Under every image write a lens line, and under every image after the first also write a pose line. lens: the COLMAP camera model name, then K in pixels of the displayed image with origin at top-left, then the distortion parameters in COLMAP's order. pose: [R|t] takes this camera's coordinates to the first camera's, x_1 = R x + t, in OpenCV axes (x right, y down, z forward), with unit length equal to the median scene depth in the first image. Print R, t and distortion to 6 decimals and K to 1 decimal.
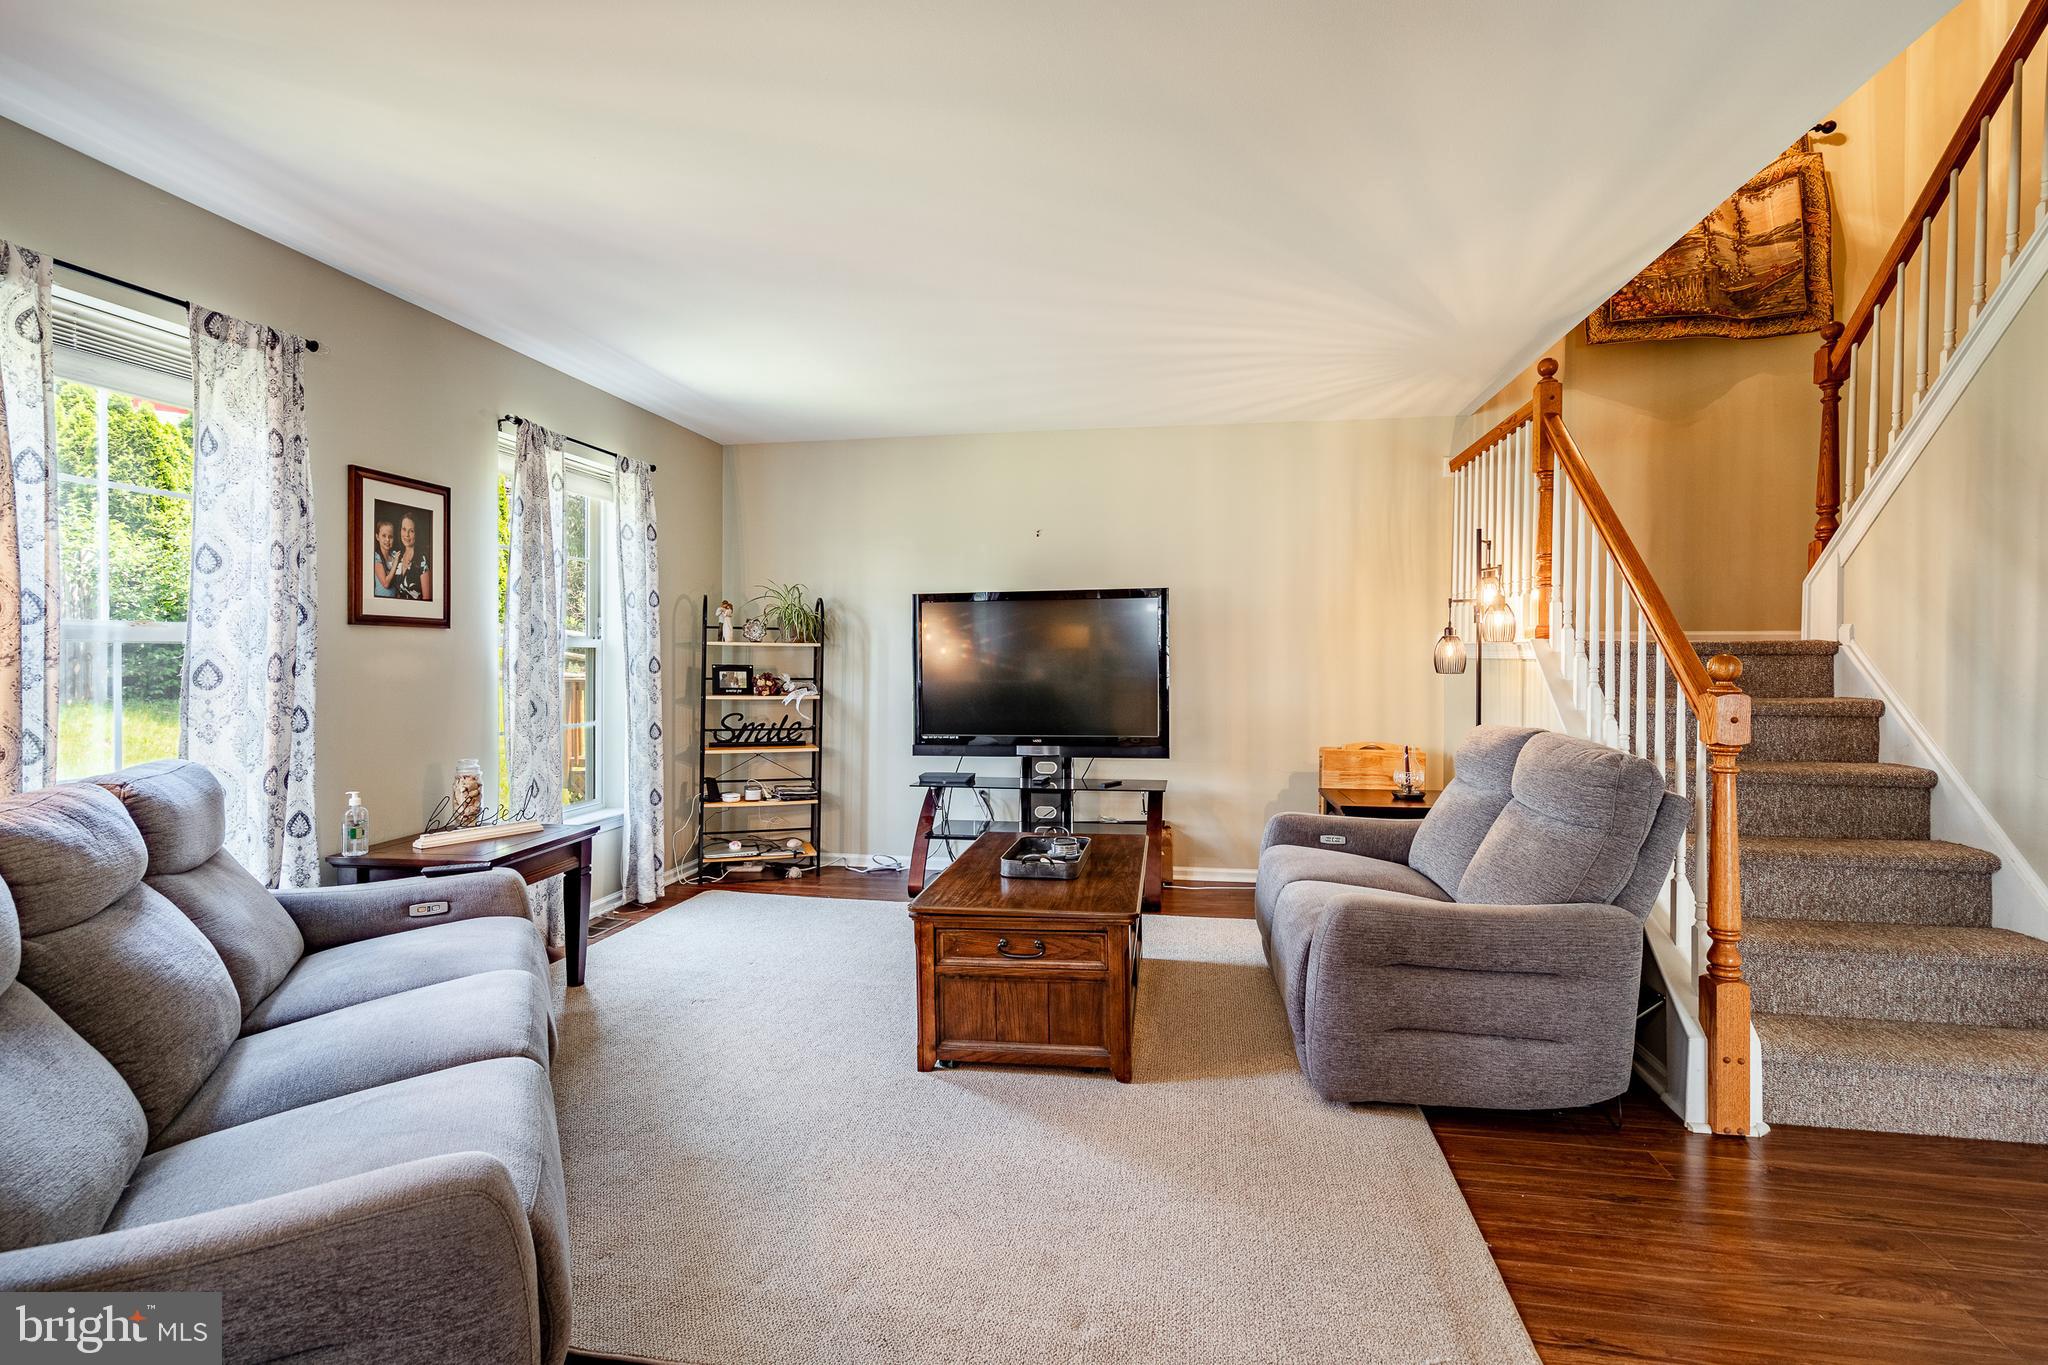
lens RADIAL K [[936.8, 0, 1026.8], [0, 936.8, 665.5], [0, 0, 1]] dist [-0.001751, 0.001065]
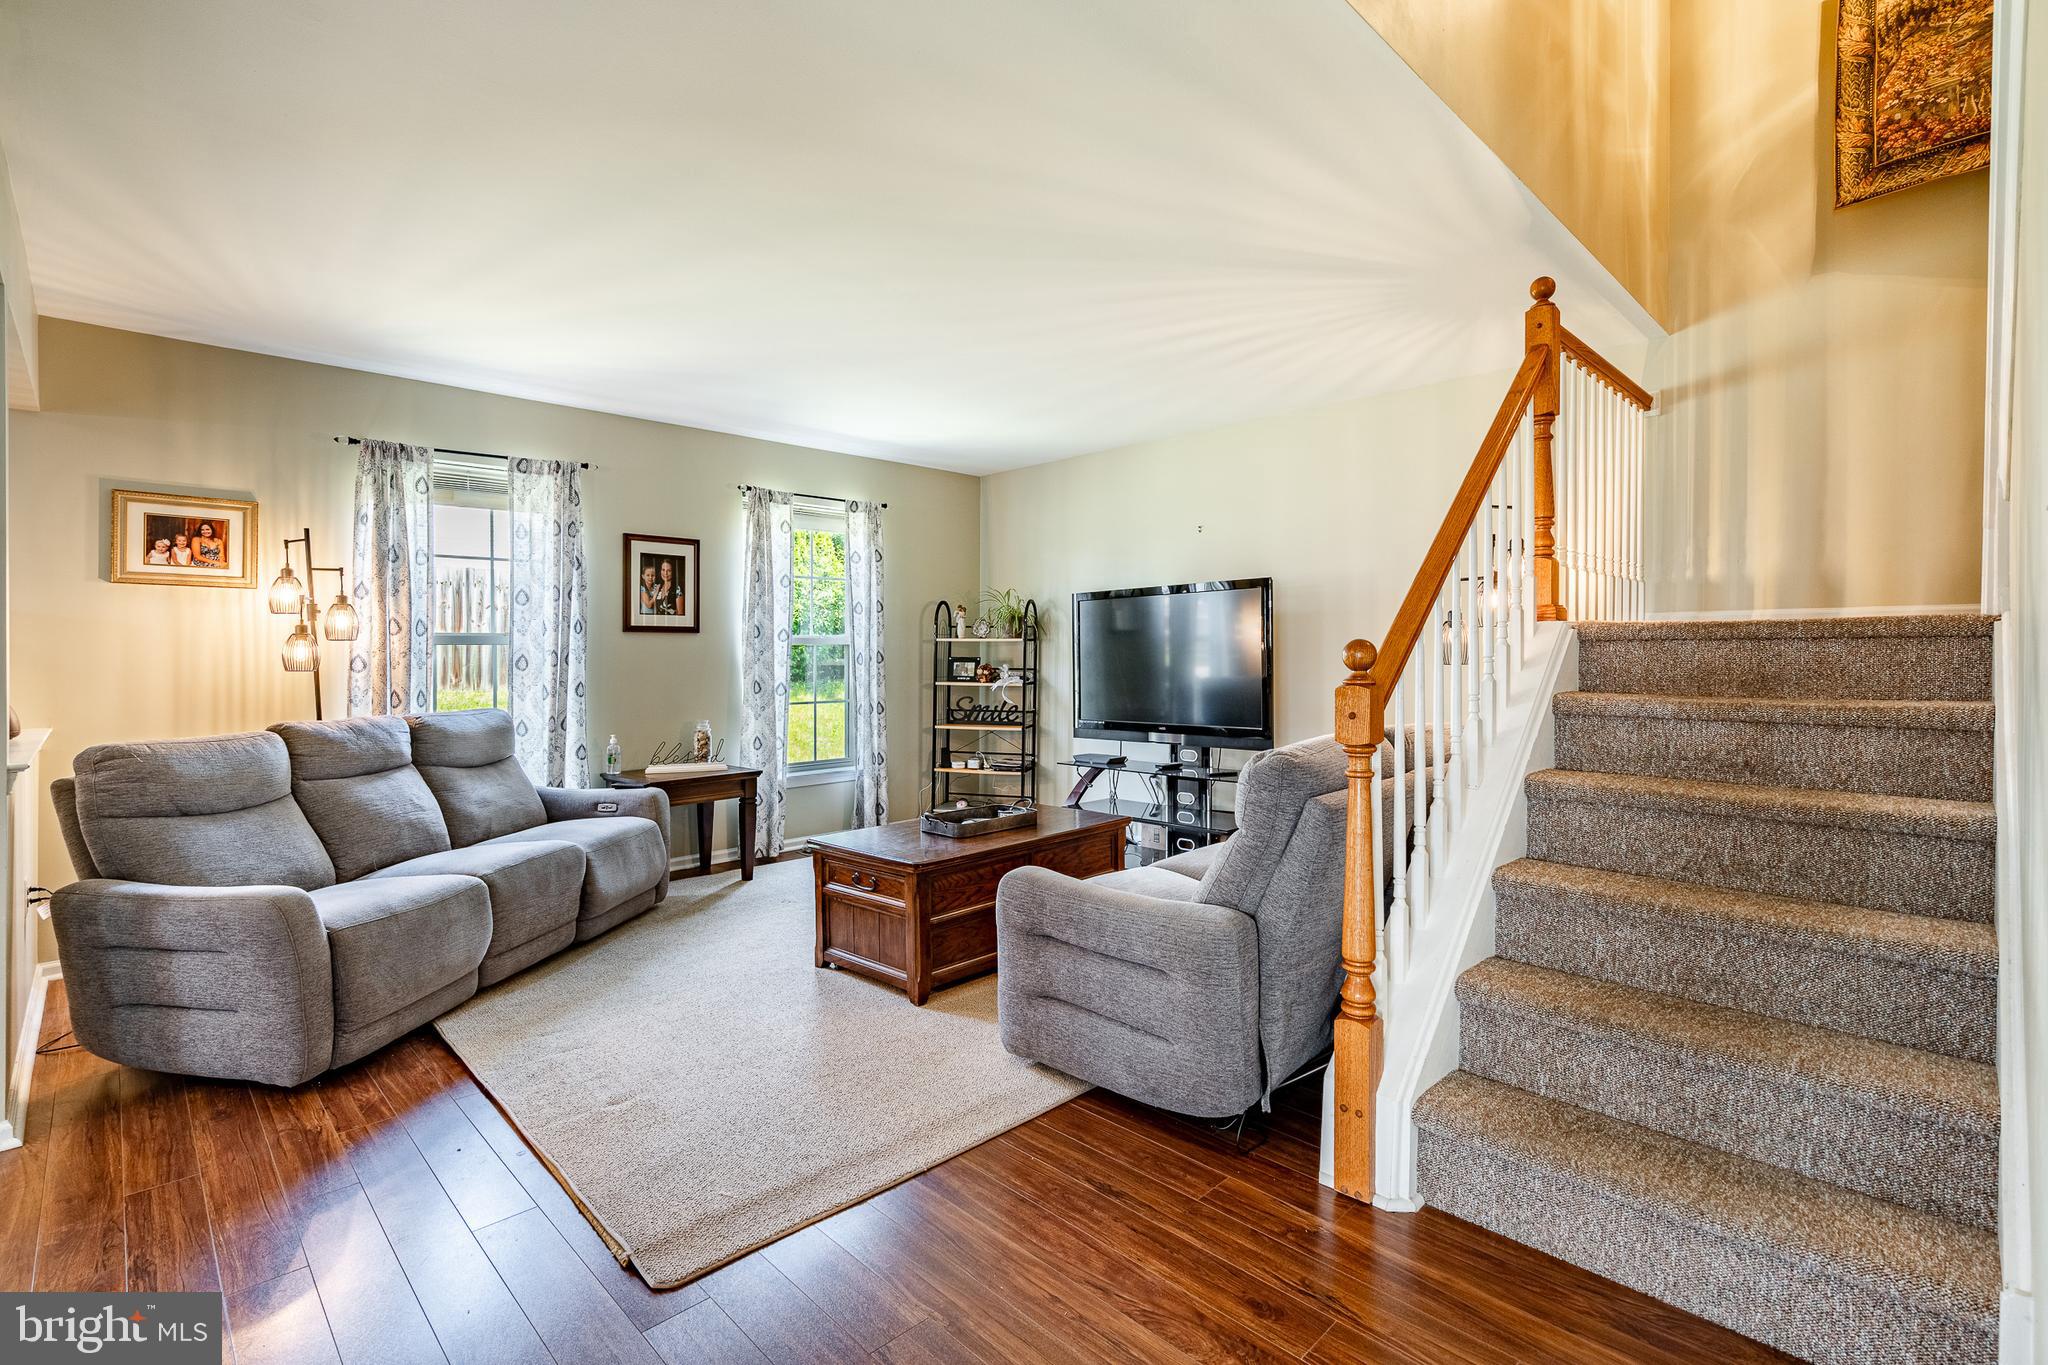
lens RADIAL K [[936.8, 0, 1050.0], [0, 936.8, 652.2], [0, 0, 1]] dist [-0.001751, 0.001065]
pose [[0.817507, -0.005678, -0.575891, 0.763532], [0.001275, 0.999967, -0.008050, 0.004682], [0.575918, 0.005846, 0.817487, 0.098707]]
